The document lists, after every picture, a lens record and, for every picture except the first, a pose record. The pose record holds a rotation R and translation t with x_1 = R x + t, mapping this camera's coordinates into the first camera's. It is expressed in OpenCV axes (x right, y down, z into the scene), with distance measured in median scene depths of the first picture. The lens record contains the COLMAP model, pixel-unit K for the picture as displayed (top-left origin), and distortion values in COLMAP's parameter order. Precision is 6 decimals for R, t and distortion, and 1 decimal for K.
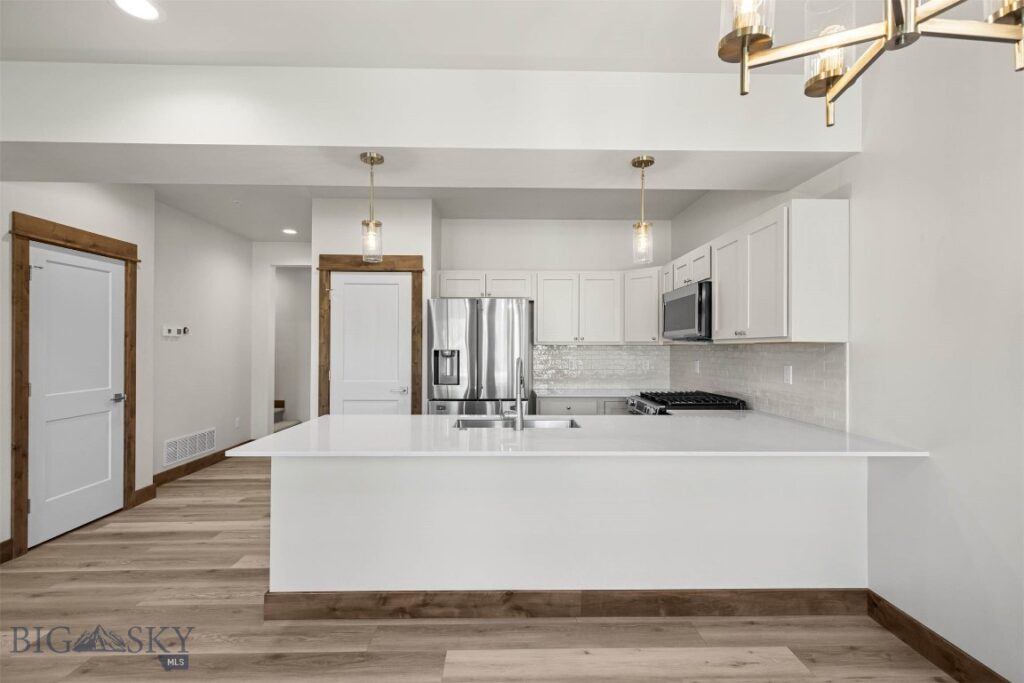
lens RADIAL K [[459.4, 0, 509.2], [0, 459.4, 344.2], [0, 0, 1]] dist [0.008533, 0.000216]
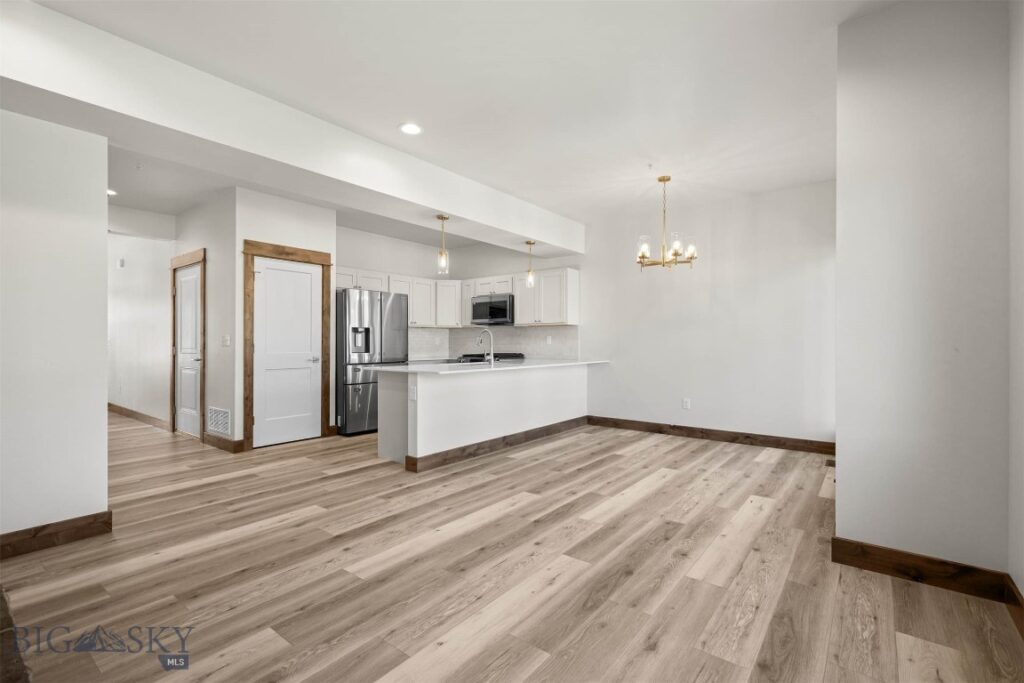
lens RADIAL K [[460.4, 0, 512.0], [0, 460.4, 341.5], [0, 0, 1]] dist [0.001420, -0.000284]
pose [[0.635562, -0.001459, 0.772049, -0.942000], [-0.004434, 0.999975, 0.005540, 0.046566], [-0.772037, -0.006945, 0.635539, -0.225710]]
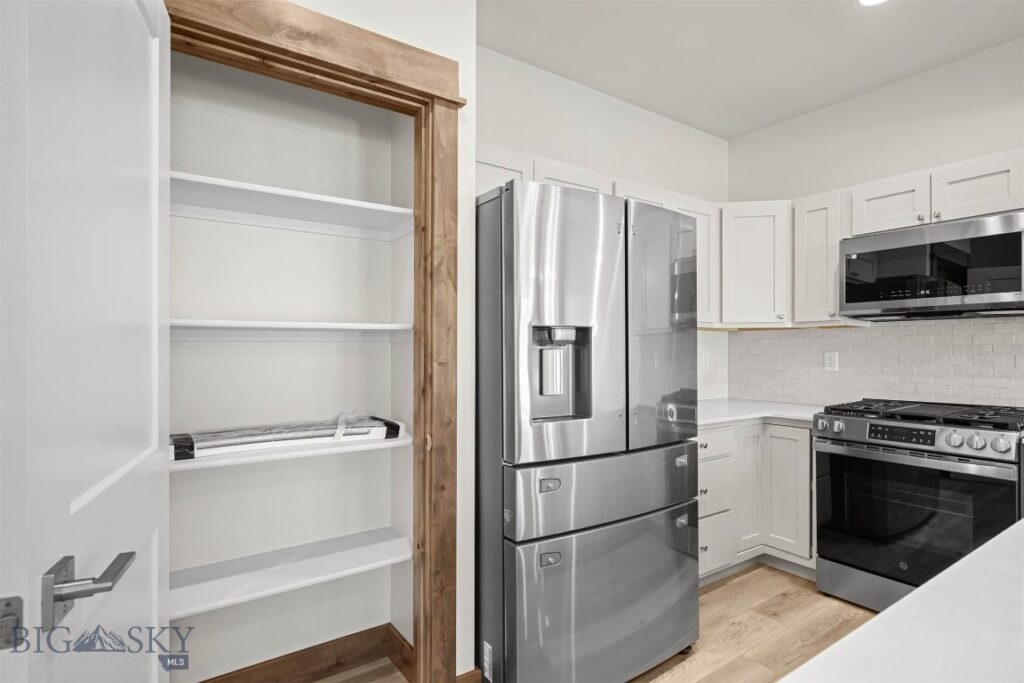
lens RADIAL K [[528.0, 0, 512.2], [0, 528.0, 347.0], [0, 0, 1]] dist [0.000392, 0.000322]
pose [[0.829582, 0.000061, 0.558386, -0.420822], [-0.002595, 0.999990, 0.003747, 0.029024], [-0.558380, -0.004558, 0.829573, 0.698517]]
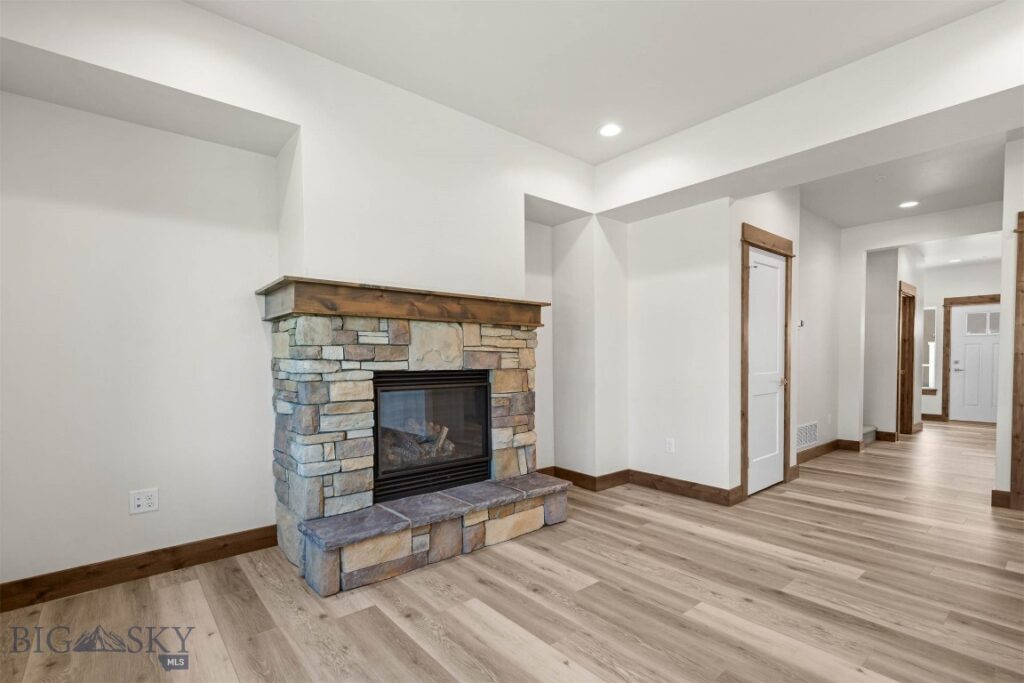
lens RADIAL K [[474.8, 0, 512.0], [0, 474.8, 373.1], [0, 0, 1]] dist [0.001309, 0.000215]
pose [[0.629800, 0.022027, -0.776445, -0.350244], [0.009236, 0.999315, 0.035841, 0.046773], [0.776702, -0.029744, 0.629165, -0.210728]]
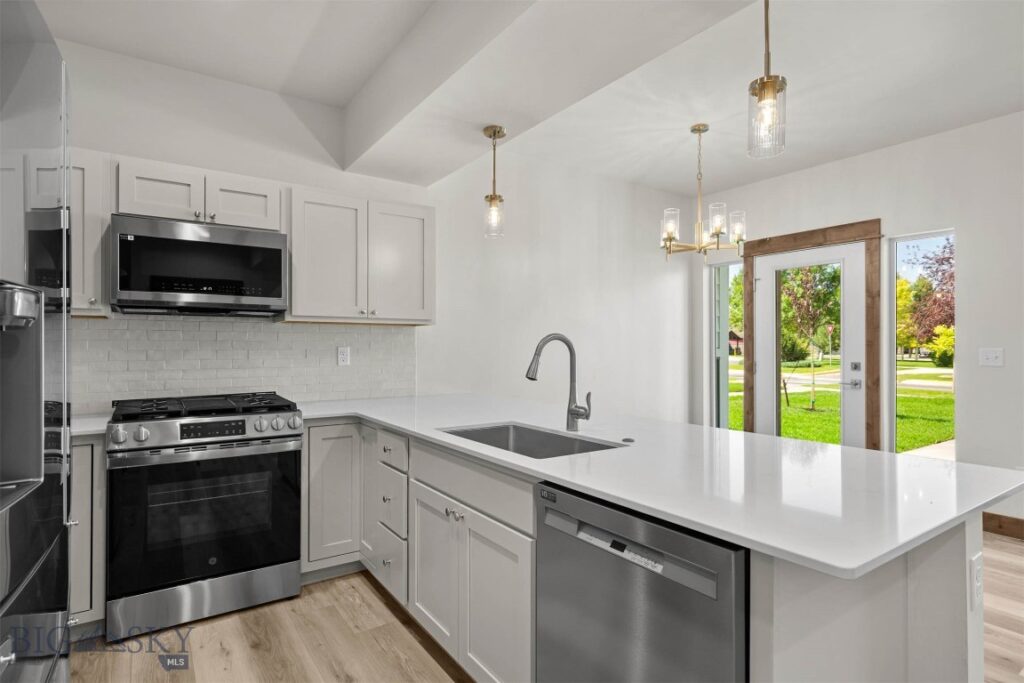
lens RADIAL K [[528.2, 0, 512.0], [0, 528.2, 341.5], [0, 0, 1]] dist [-0.000176, 0.000094]
pose [[-0.550843, 0.006190, 0.834586, -0.405682], [-0.007091, 0.999902, -0.012097, 0.034724], [-0.834579, -0.012581, -0.550745, 0.994936]]
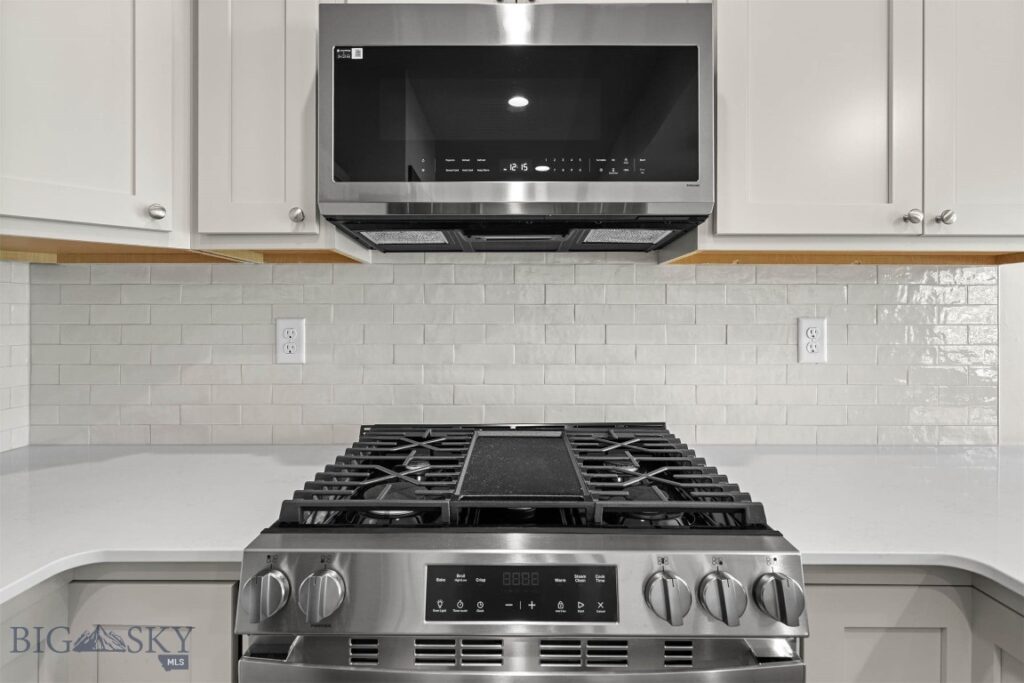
lens RADIAL K [[532.1, 0, 513.2], [0, 532.1, 320.9], [0, 0, 1]] dist [-0.004070, -0.001052]
pose [[0.017770, -0.010242, 0.999790, 0.094490], [-0.009686, 0.999899, 0.010415, 0.034974], [-0.999795, -0.009869, 0.017669, 0.947330]]
